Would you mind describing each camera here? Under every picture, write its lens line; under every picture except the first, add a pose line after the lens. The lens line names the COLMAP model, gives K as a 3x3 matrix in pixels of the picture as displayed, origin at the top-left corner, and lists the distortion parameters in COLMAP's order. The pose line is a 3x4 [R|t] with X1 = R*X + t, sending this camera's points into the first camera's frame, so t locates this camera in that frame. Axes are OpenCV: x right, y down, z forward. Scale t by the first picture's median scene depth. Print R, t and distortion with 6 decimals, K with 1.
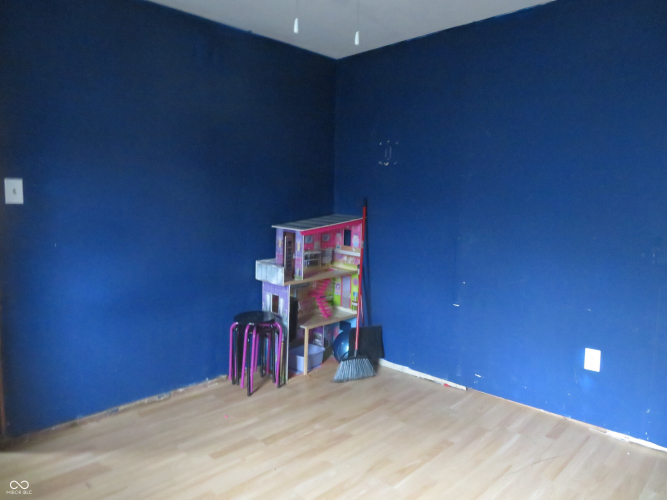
lens RADIAL K [[479.3, 0, 330.7], [0, 479.3, 249.3], [0, 0, 1]] dist [-0.019879, 0.012691]
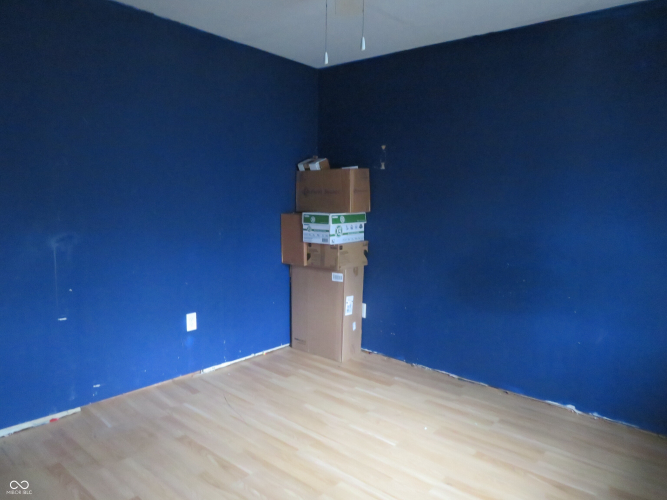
lens RADIAL K [[479.3, 0, 330.8], [0, 479.3, 250.0], [0, 0, 1]] dist [-0.019879, 0.012691]
pose [[-0.081522, -0.115950, 0.989904, -0.697692], [0.074617, 0.989712, 0.122072, -0.080899], [-0.993874, 0.083815, -0.072032, 0.699815]]
